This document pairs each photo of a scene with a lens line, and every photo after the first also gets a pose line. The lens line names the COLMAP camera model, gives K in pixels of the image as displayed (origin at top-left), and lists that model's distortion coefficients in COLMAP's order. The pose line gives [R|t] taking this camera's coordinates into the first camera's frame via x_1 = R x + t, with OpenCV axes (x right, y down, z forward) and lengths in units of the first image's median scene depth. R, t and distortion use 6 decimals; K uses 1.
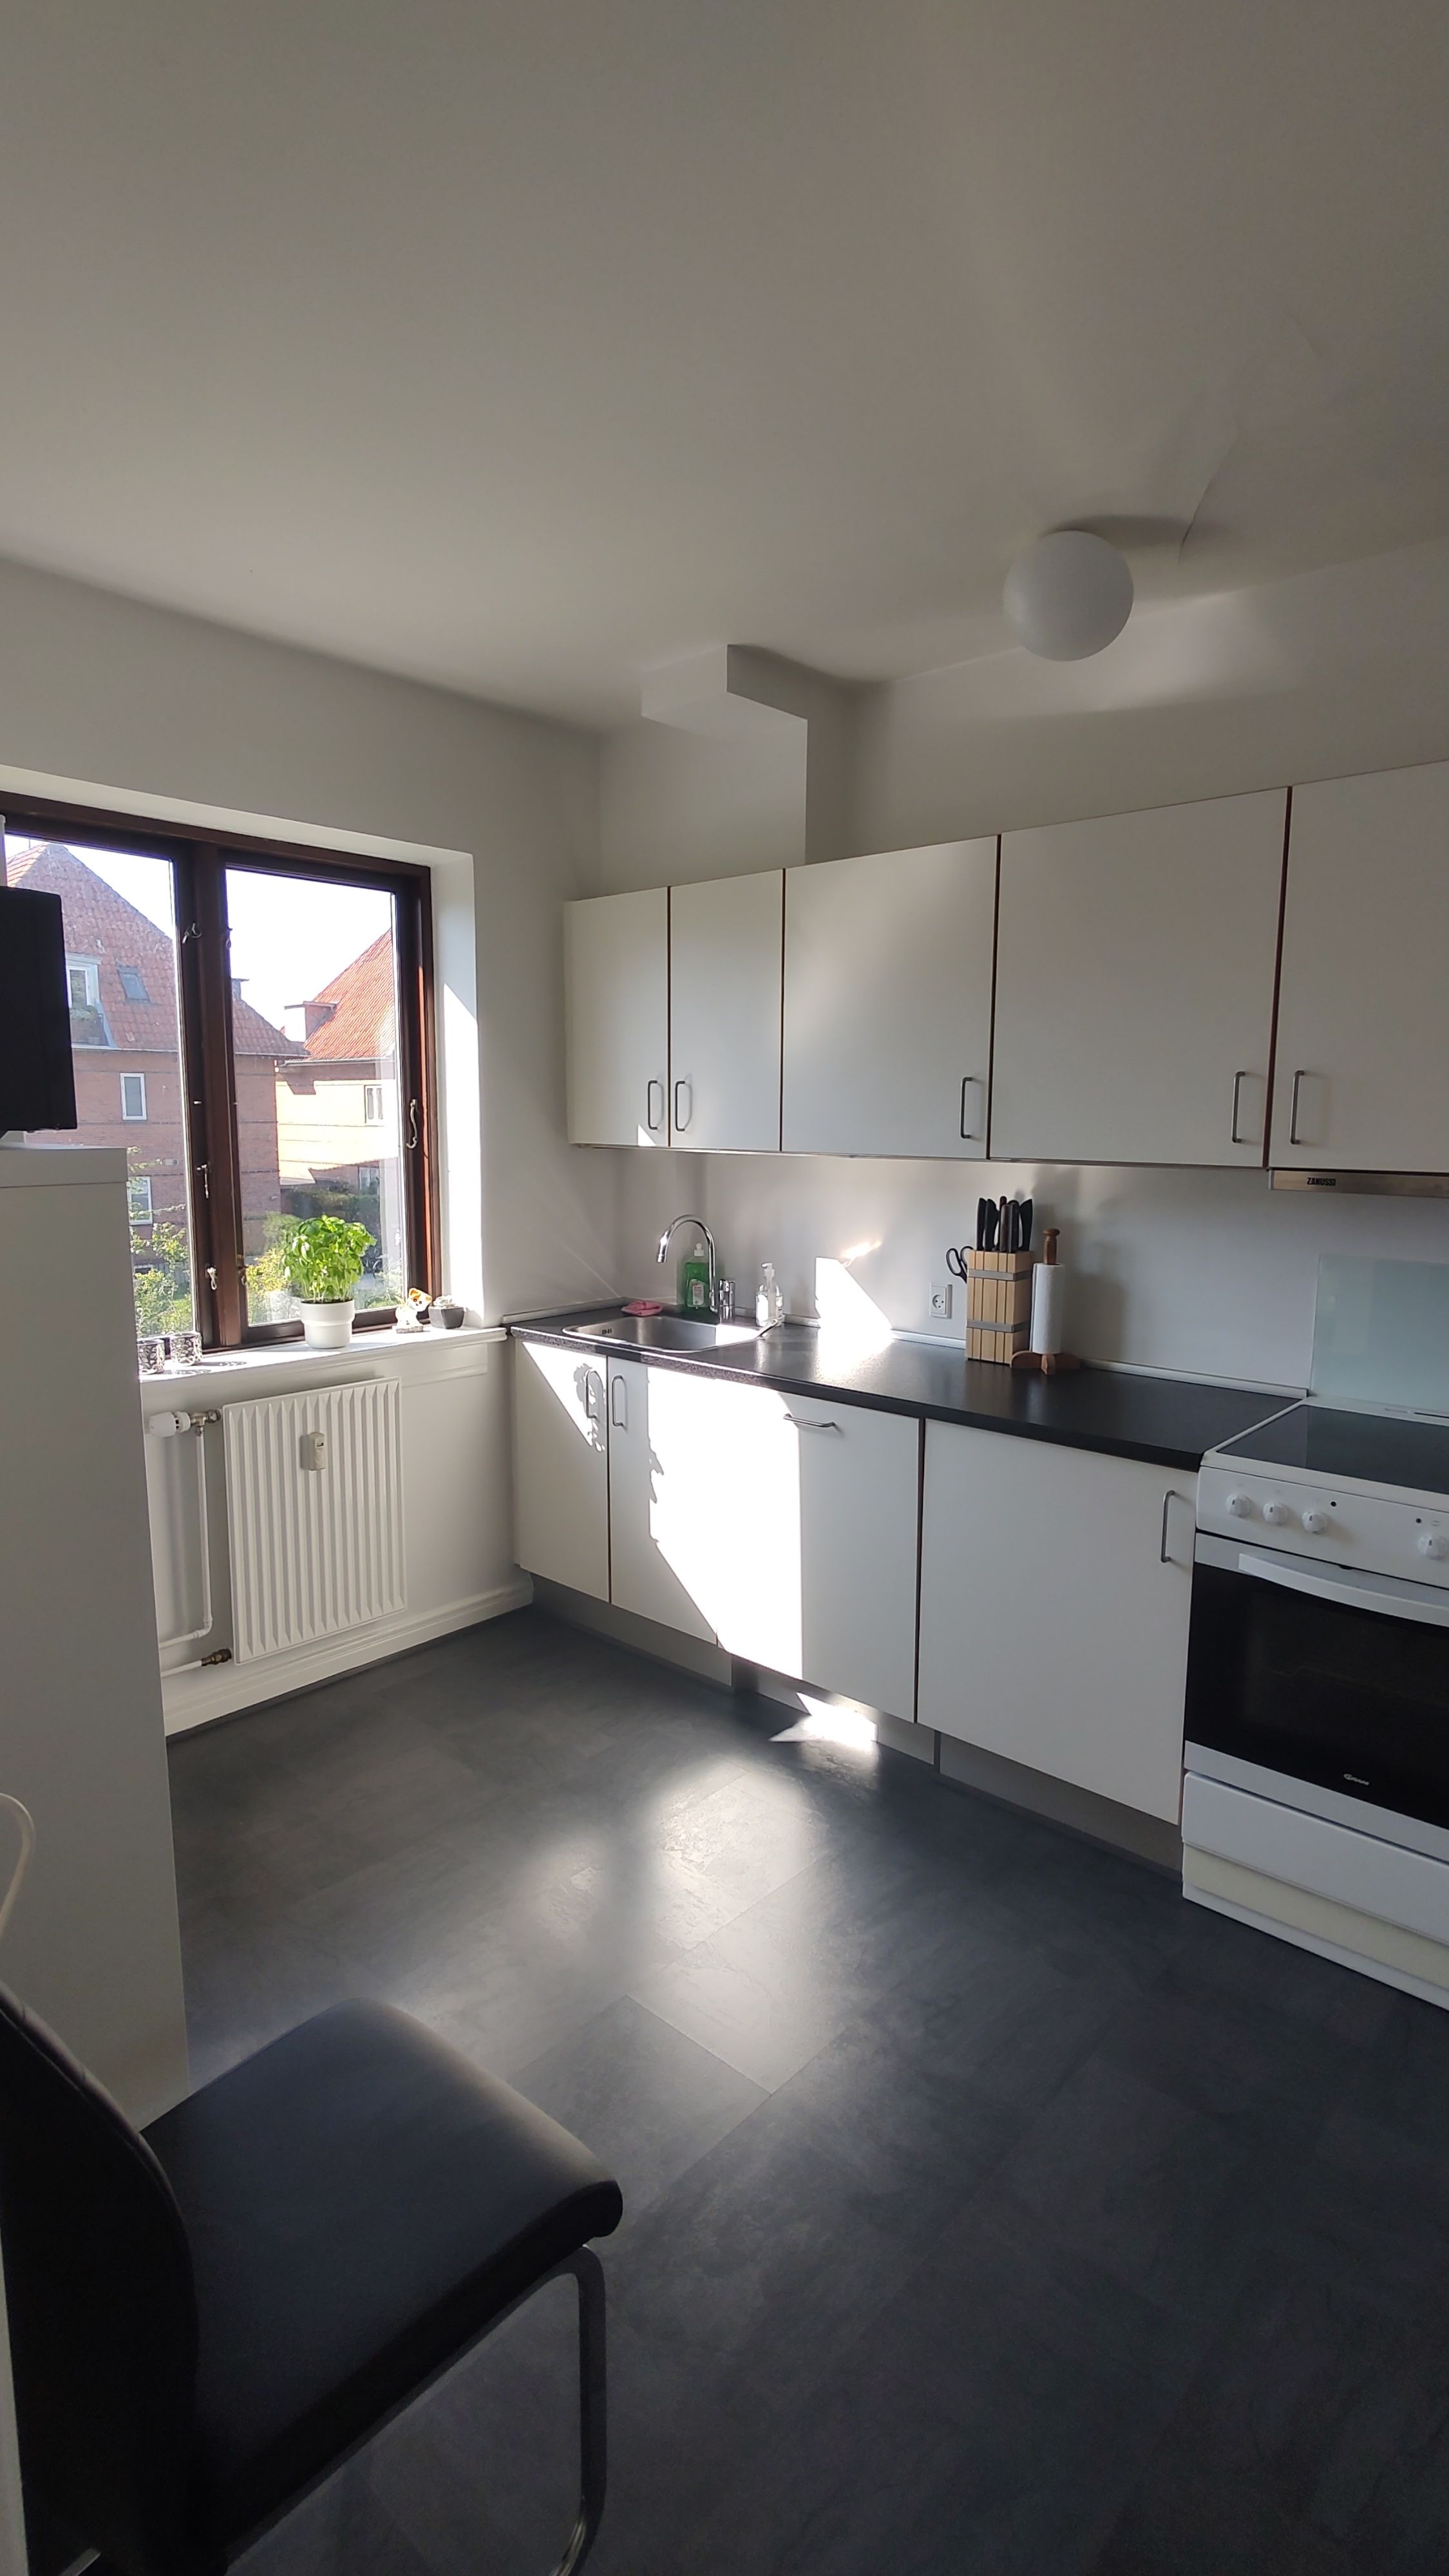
lens RADIAL K [[1245.7, 0, 719.1], [0, 1245.7, 1281.1], [0, 0, 1]] dist [-0.000186, 0.000083]
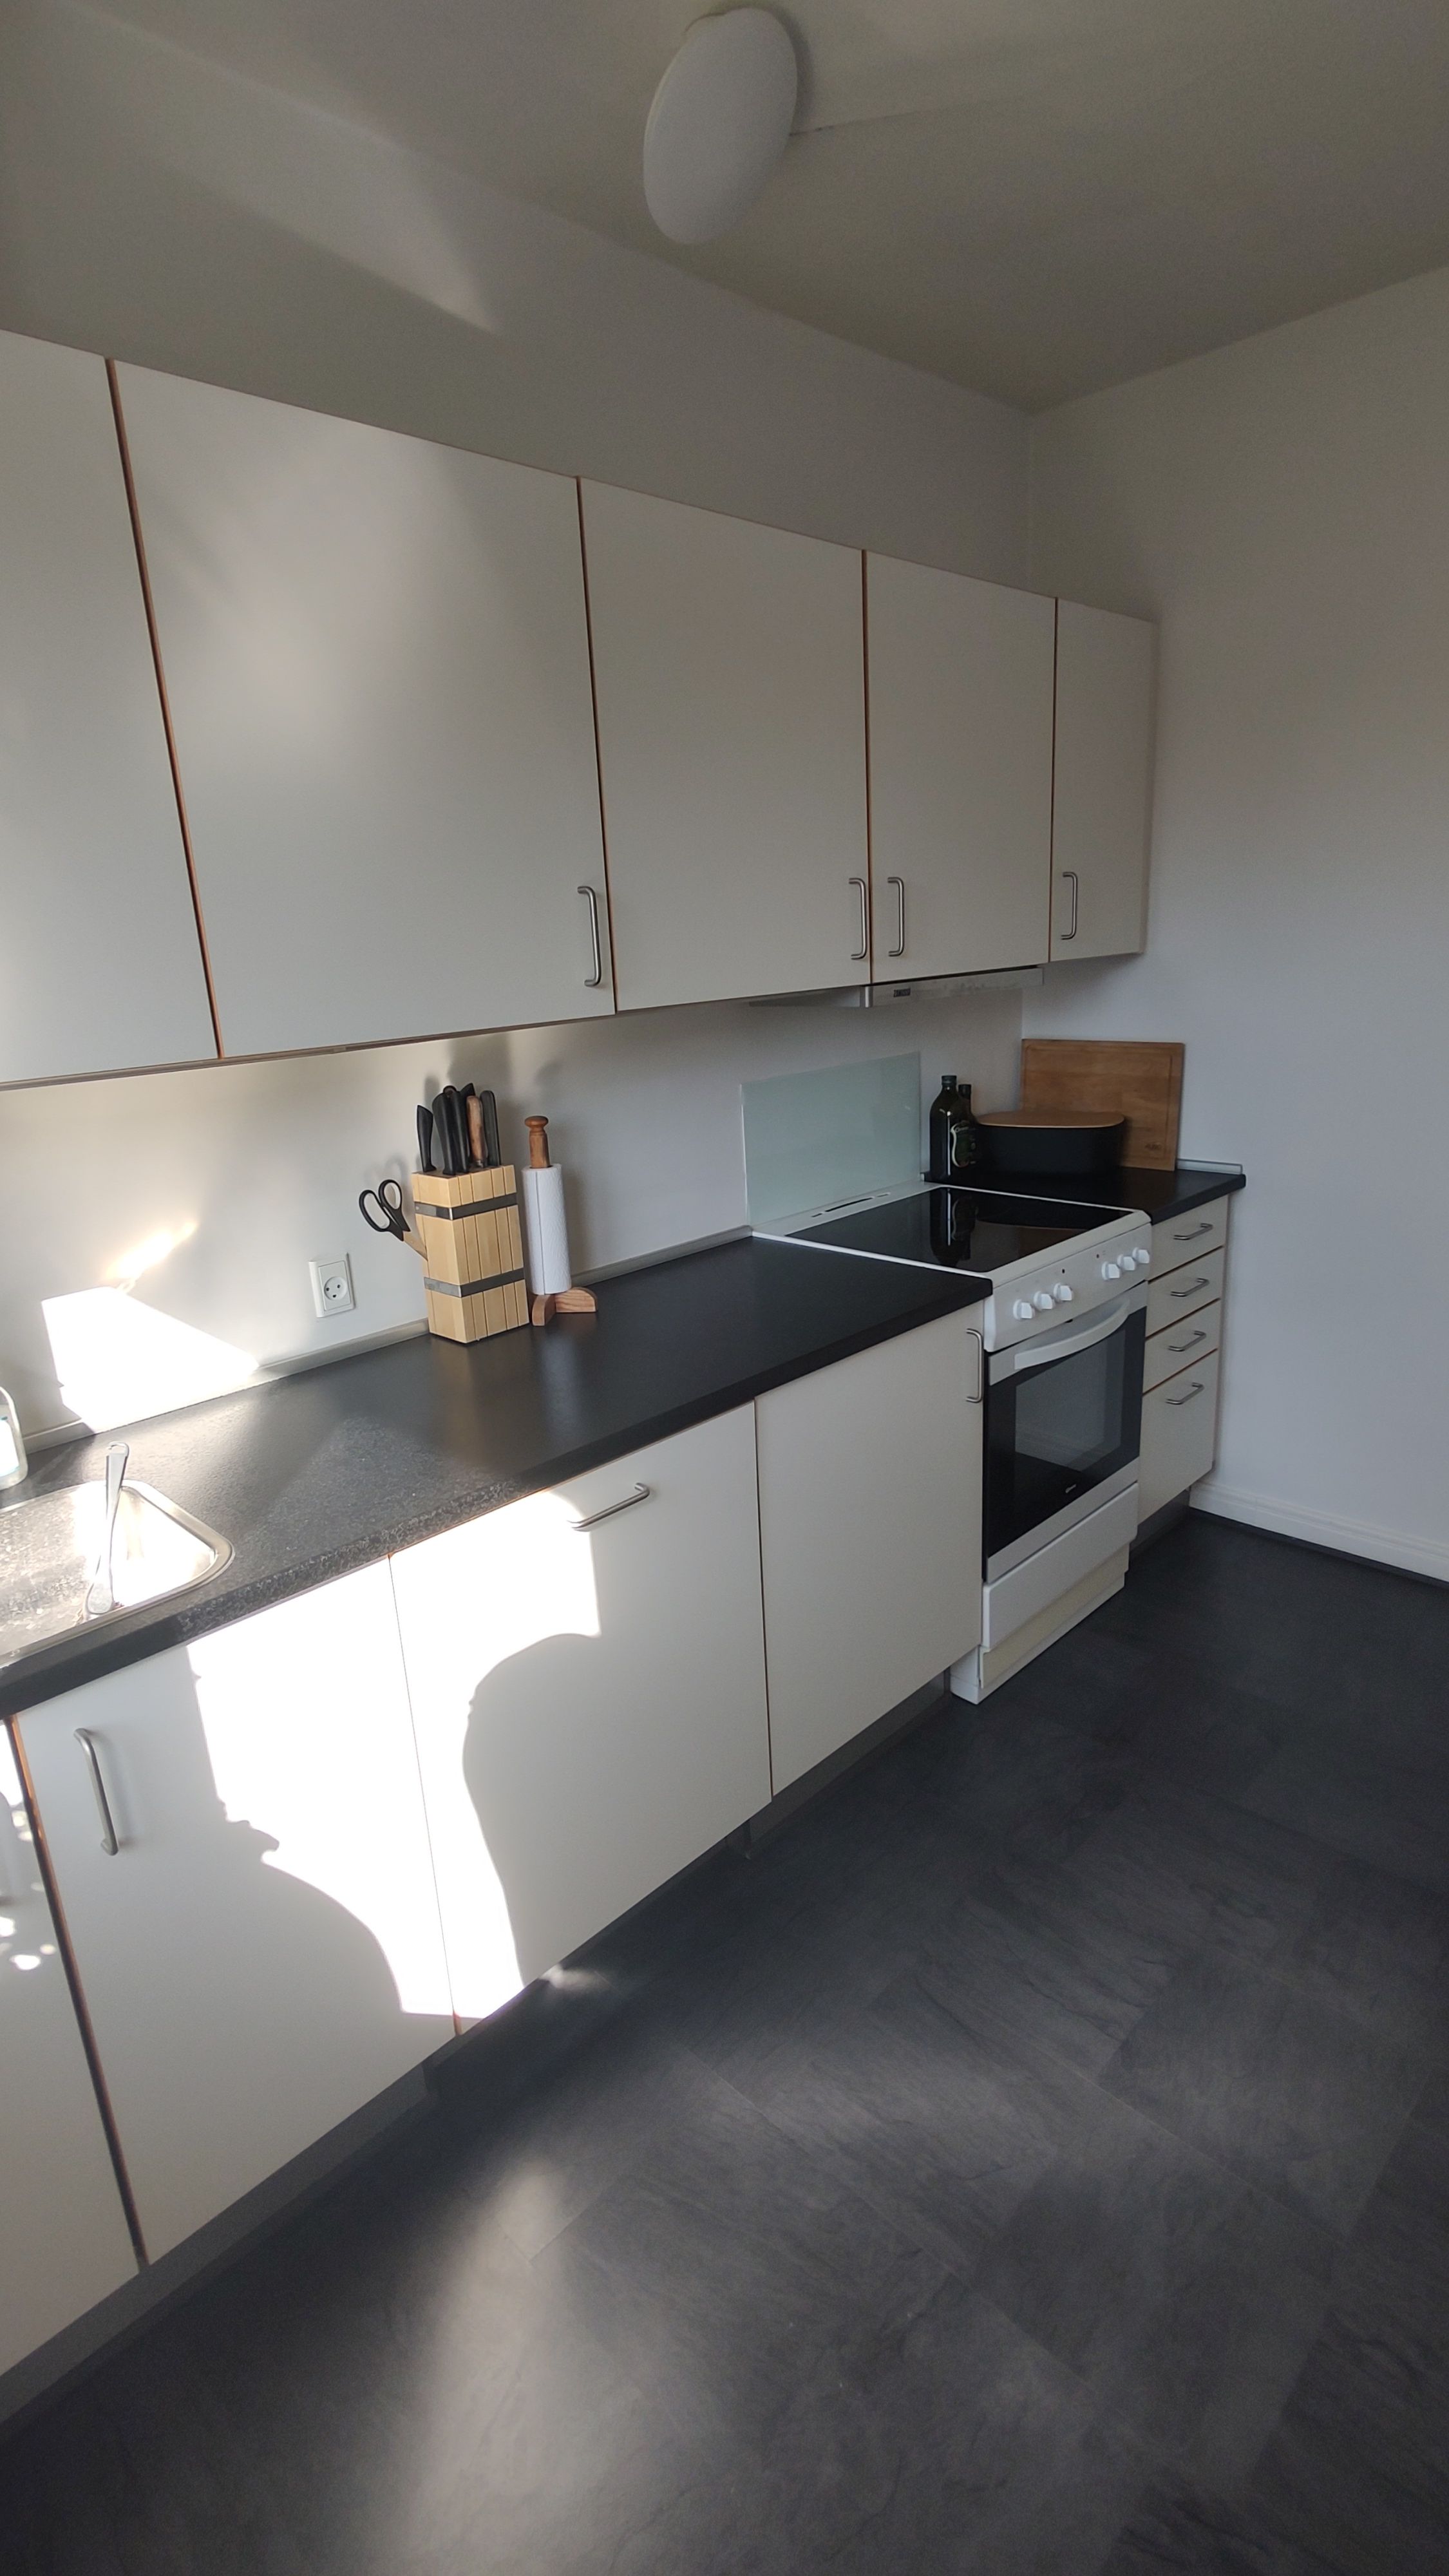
lens RADIAL K [[1245.7, 0, 719.1], [0, 1245.7, 1281.1], [0, 0, 1]] dist [-0.000186, 0.000083]
pose [[0.044182, -0.277093, 0.959827, -0.417205], [0.191302, 0.945332, 0.264102, -0.117609], [-0.980536, 0.171948, 0.094775, 0.833496]]
